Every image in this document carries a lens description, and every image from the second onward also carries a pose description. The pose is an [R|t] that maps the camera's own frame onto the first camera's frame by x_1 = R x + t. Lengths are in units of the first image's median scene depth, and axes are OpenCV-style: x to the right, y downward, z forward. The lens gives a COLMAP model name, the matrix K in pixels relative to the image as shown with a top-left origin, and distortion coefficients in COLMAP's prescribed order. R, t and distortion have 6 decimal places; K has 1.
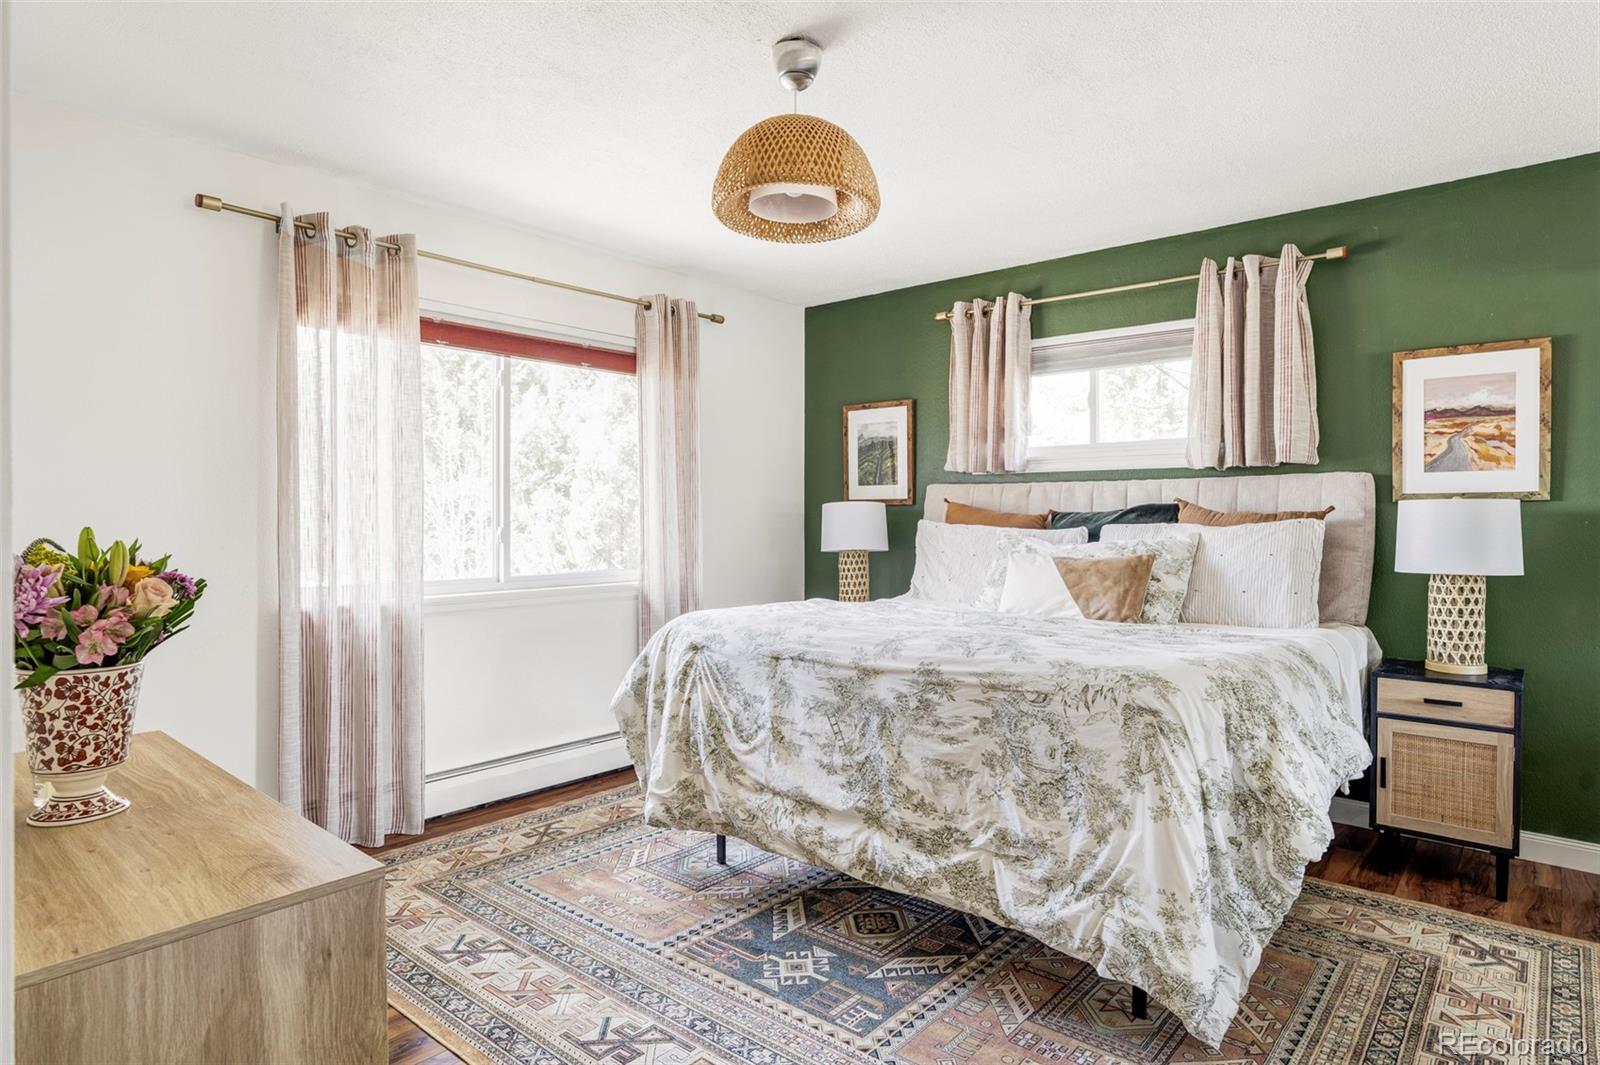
lens RADIAL K [[921.1, 0, 786.0], [0, 921.1, 530.1], [0, 0, 1]] dist [-0.002750, -0.000558]
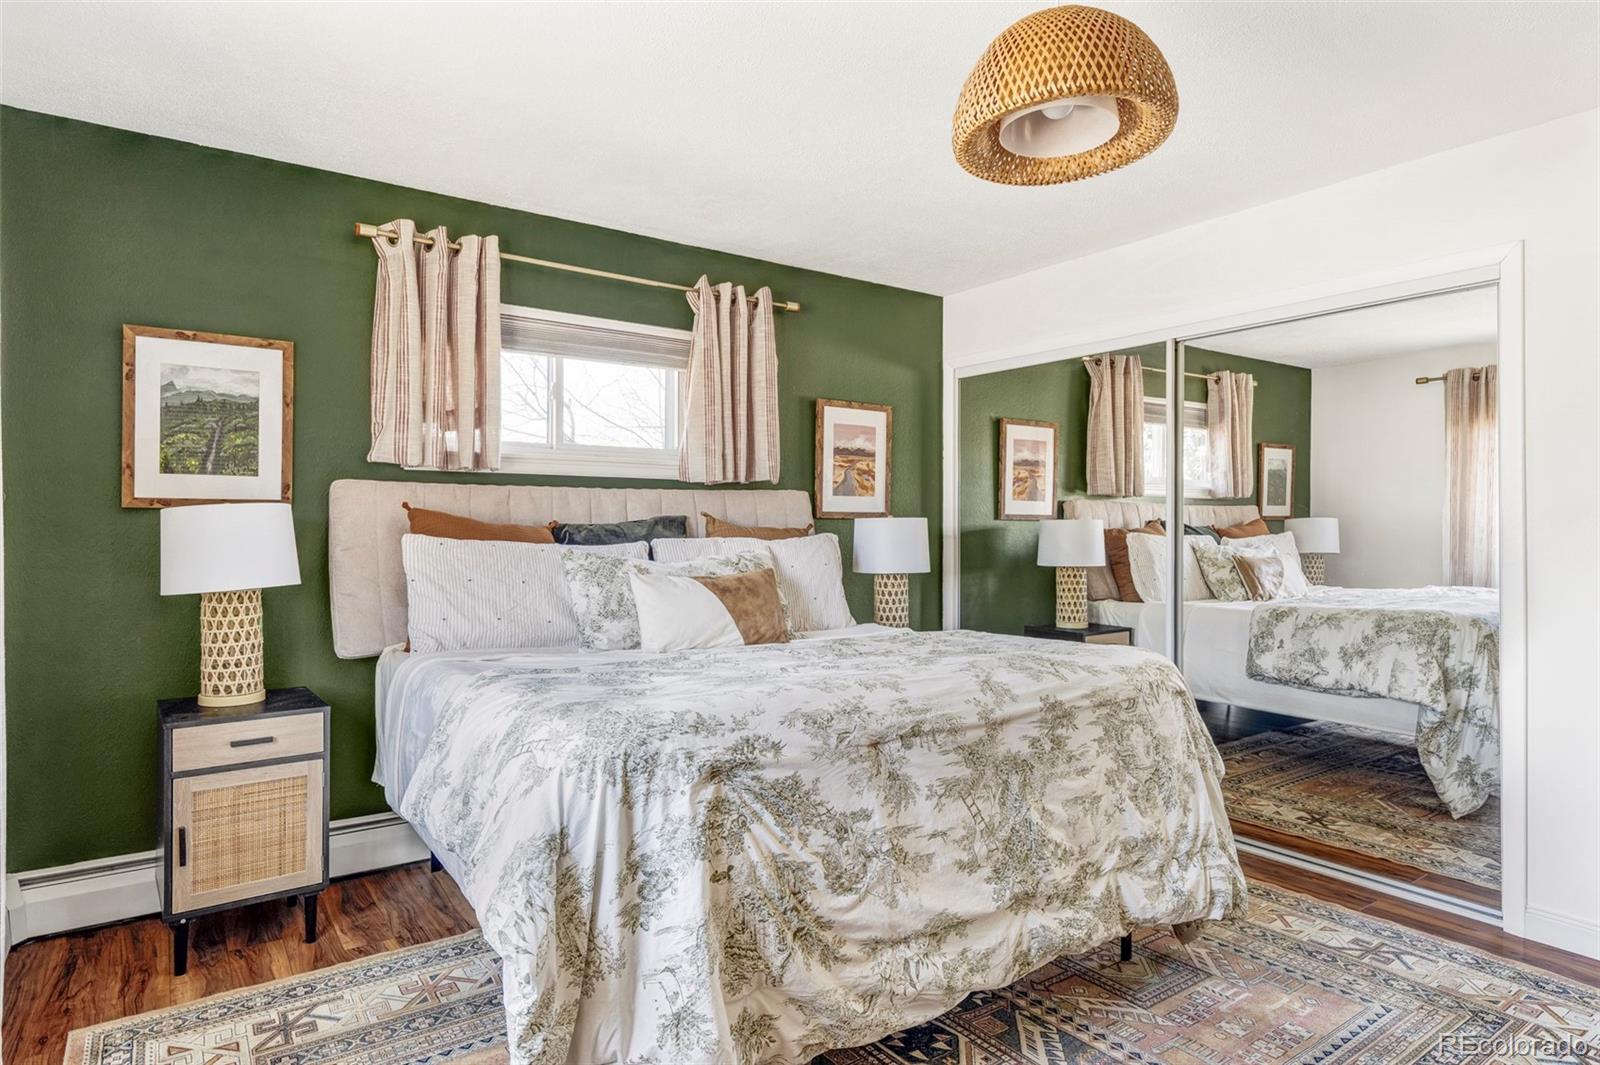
lens RADIAL K [[921.1, 0, 791.5], [0, 921.1, 528.8], [0, 0, 1]] dist [-0.002750, -0.000558]
pose [[0.231780, -0.000207, 0.972768, -0.667592], [0.010425, 0.999943, -0.002271, -0.016690], [-0.972712, 0.010667, 0.231769, 0.890003]]
